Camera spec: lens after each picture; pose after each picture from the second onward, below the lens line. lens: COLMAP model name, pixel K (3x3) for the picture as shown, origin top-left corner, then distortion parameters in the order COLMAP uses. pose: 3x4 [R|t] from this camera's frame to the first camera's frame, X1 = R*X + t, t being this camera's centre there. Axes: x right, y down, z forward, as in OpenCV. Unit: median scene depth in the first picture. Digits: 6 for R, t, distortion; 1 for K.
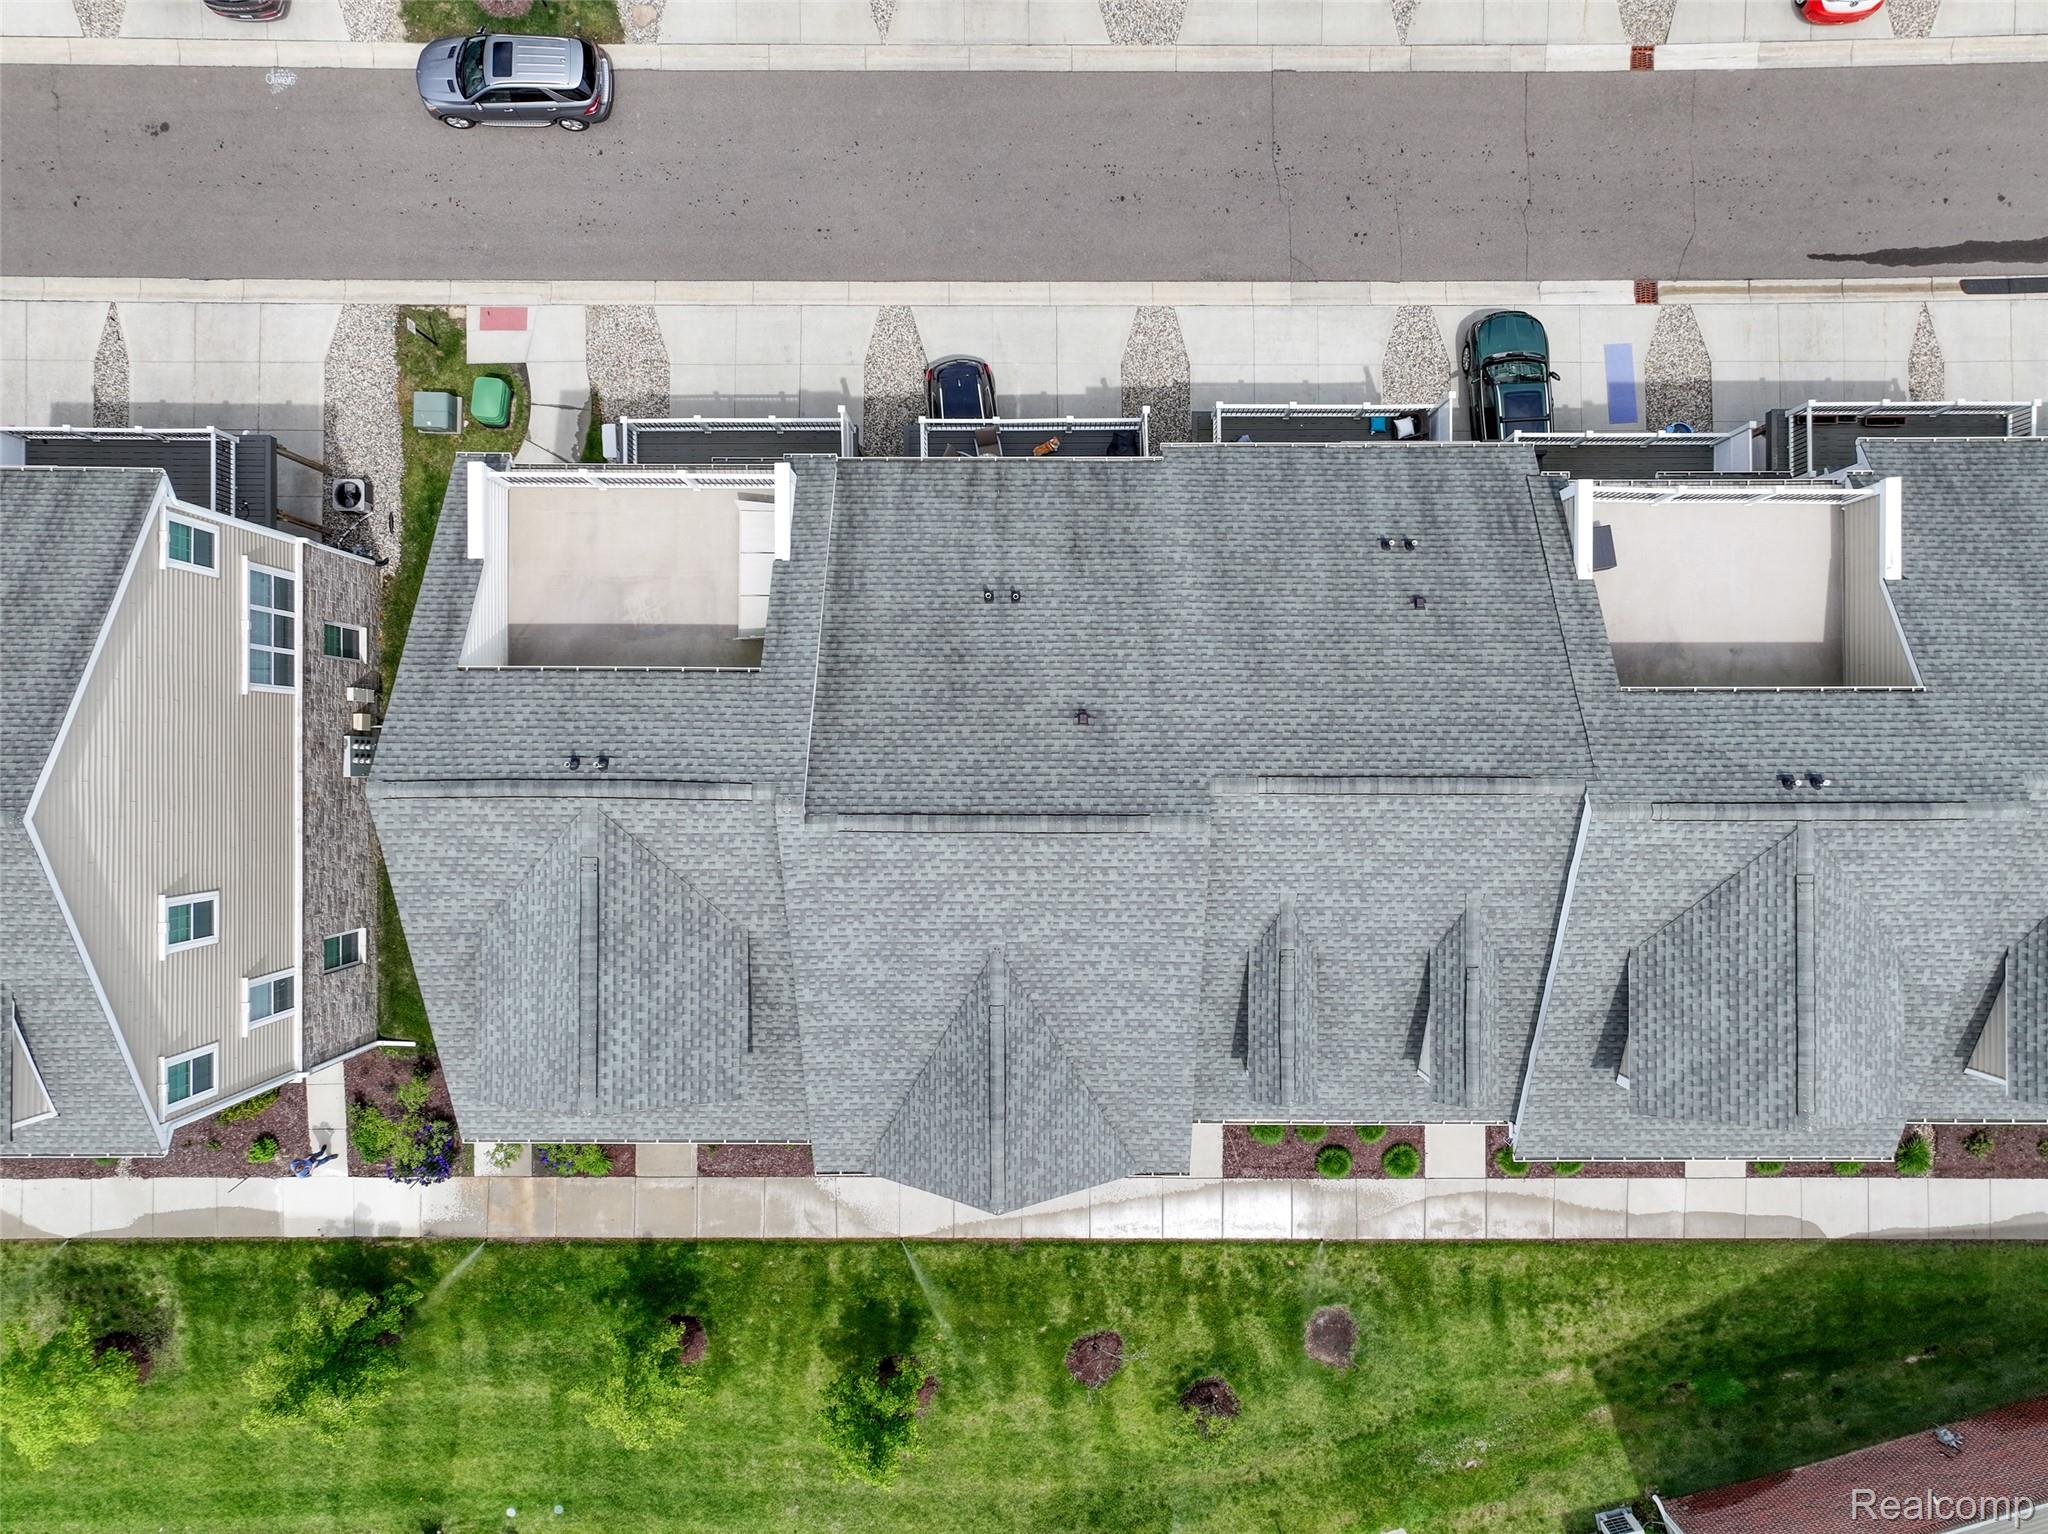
lens RADIAL K [[1431.5, 0, 1025.5], [0, 1431.5, 766.2], [0, 0, 1]] dist [0.001012, 0.000228]
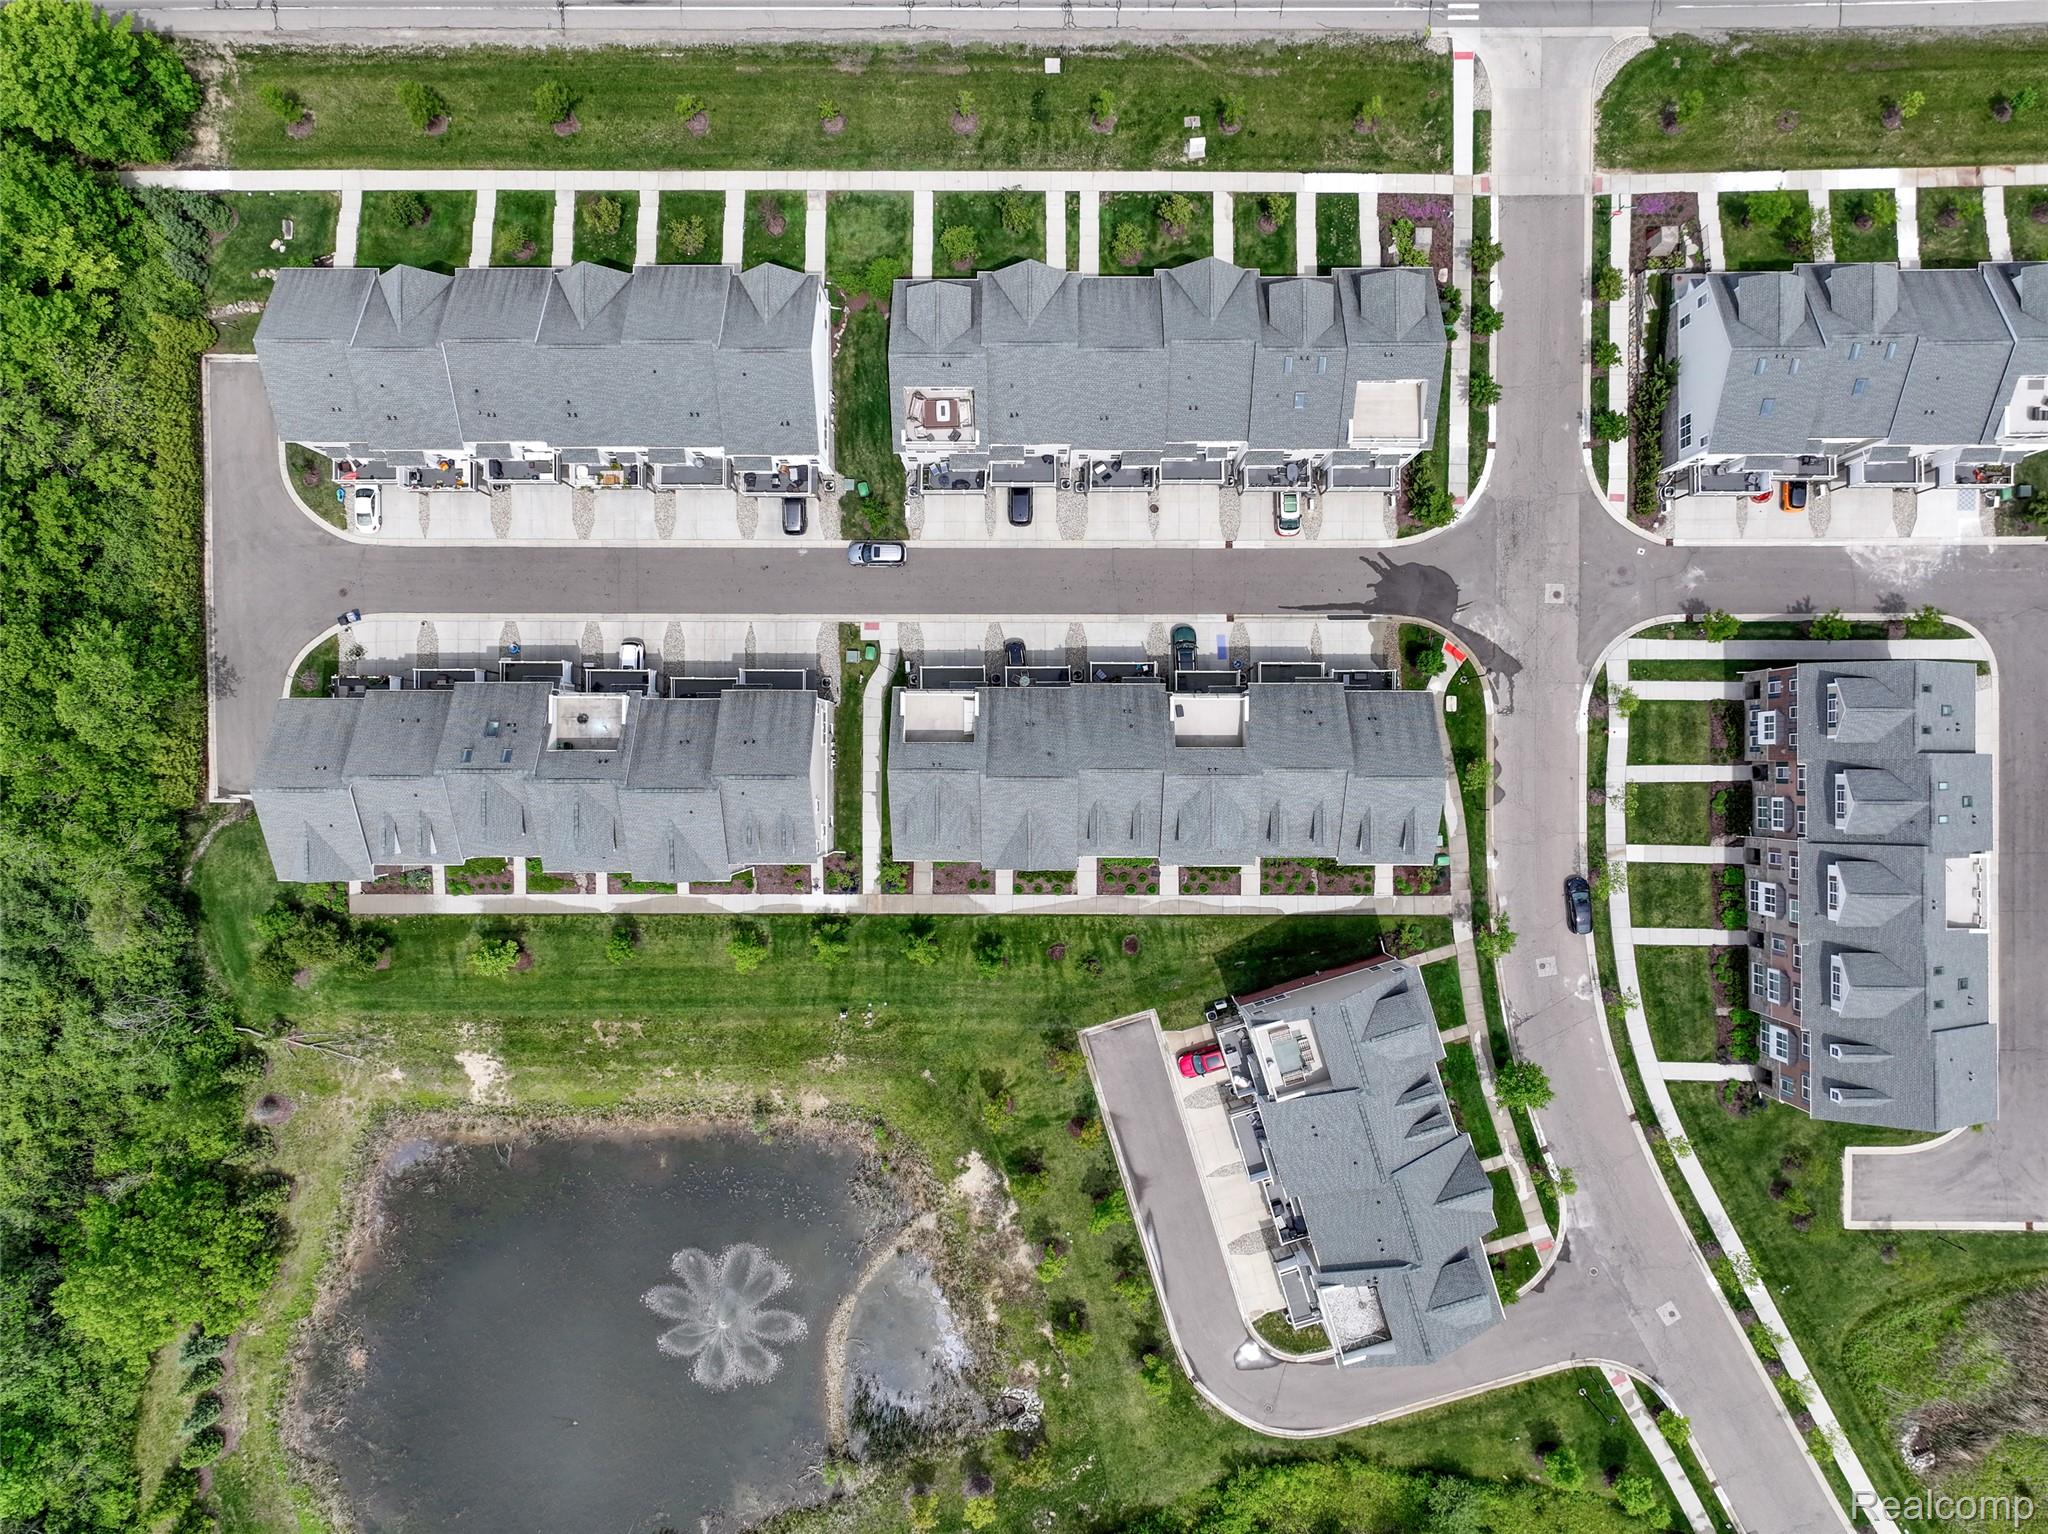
lens RADIAL K [[1431.5, 0, 1020.8], [0, 1431.5, 768.1], [0, 0, 1]] dist [0.001012, 0.000228]
pose [[0.999978, 0.001482, -0.006443, -0.011349], [-0.001482, 0.999999, 0.000002, 0.003854], [0.006443, 0.000008, 0.999979, -2.199808]]
